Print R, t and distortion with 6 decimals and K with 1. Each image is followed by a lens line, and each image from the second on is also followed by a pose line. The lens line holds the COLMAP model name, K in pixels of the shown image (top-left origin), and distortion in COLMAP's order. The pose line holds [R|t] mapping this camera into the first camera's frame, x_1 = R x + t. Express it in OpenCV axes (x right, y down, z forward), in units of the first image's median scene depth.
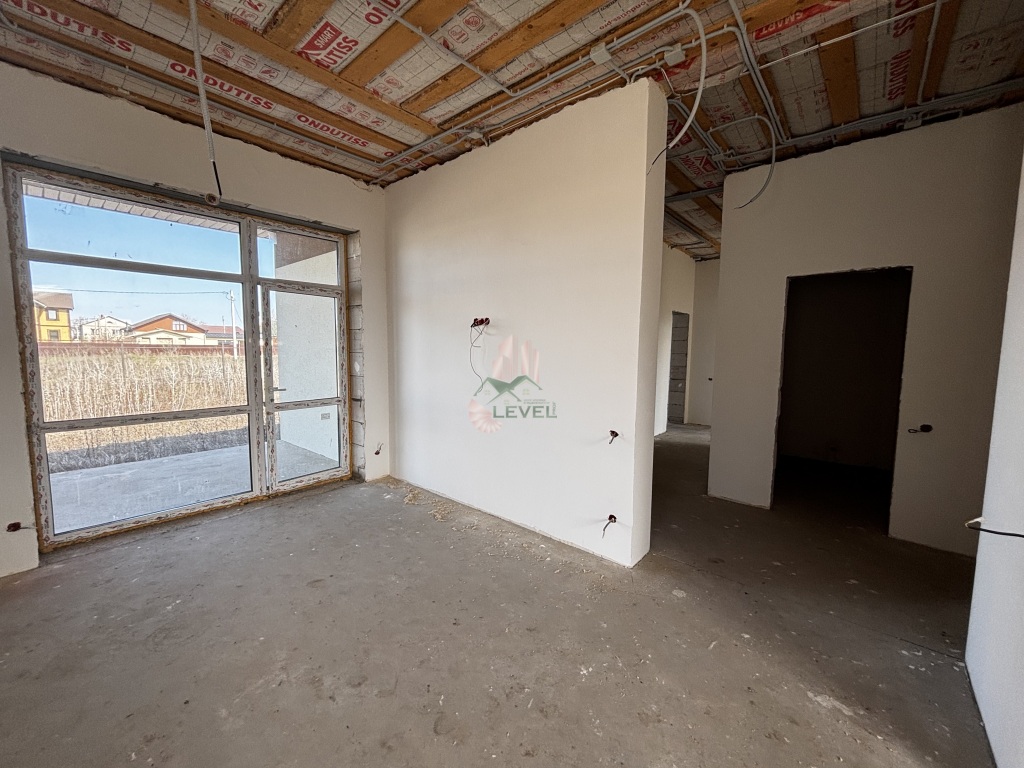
lens RADIAL K [[410.3, 0, 510.6], [0, 410.3, 382.4], [0, 0, 1]] dist [0.001901, 0.000493]
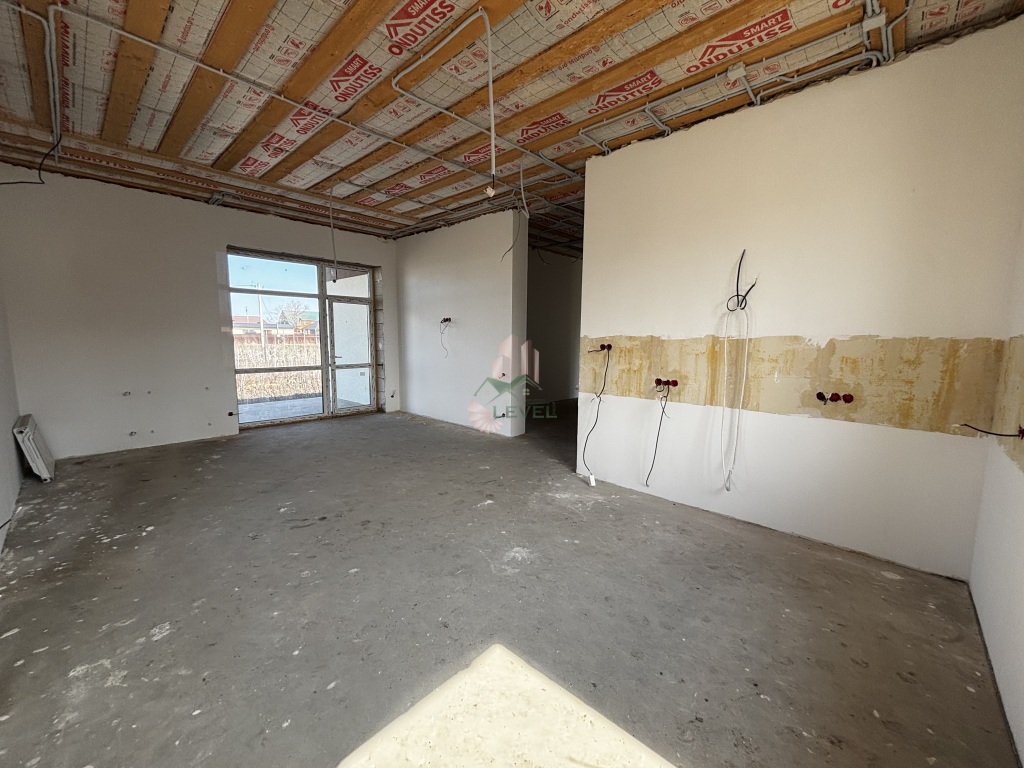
lens RADIAL K [[410.3, 0, 515.8], [0, 410.3, 386.0], [0, 0, 1]] dist [0.001901, 0.000493]
pose [[0.999671, 0.003221, -0.025444, 0.259793], [-0.002383, 0.999456, 0.032887, 0.081560], [0.025536, -0.032816, 0.999135, -0.775234]]
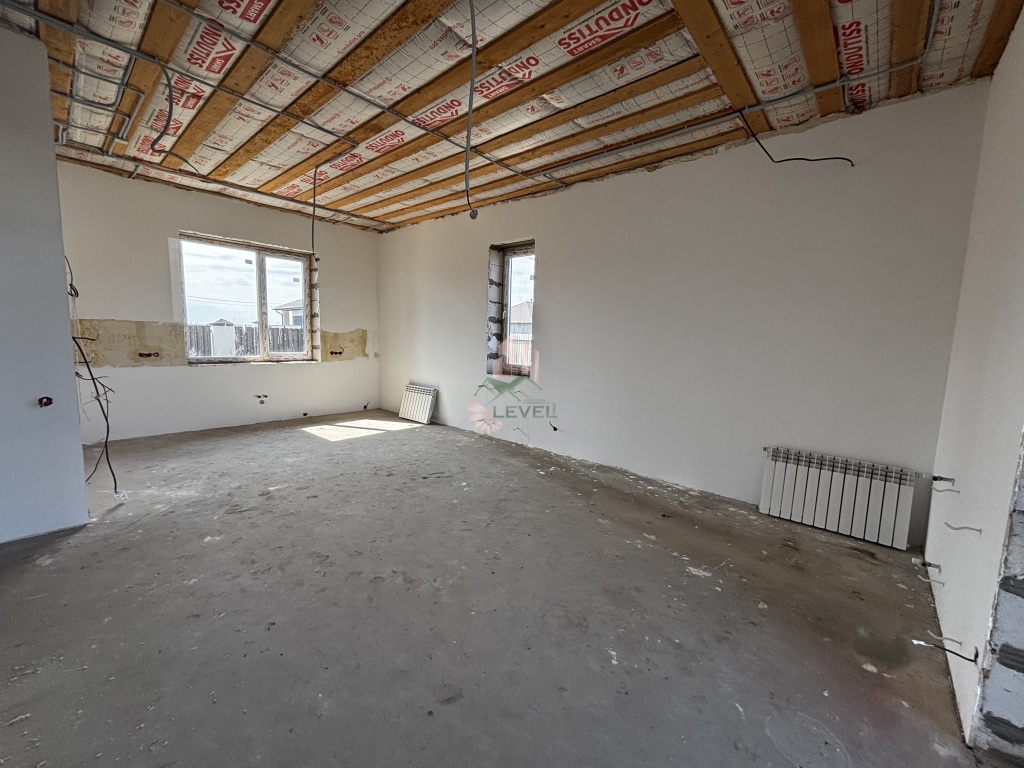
lens RADIAL K [[410.3, 0, 509.4], [0, 410.3, 378.8], [0, 0, 1]] dist [0.001901, 0.000493]
pose [[-0.999145, -0.040698, 0.007289, -0.359899], [-0.038463, 0.979600, 0.197244, -0.079985], [-0.015167, 0.196795, -0.980327, 0.995140]]
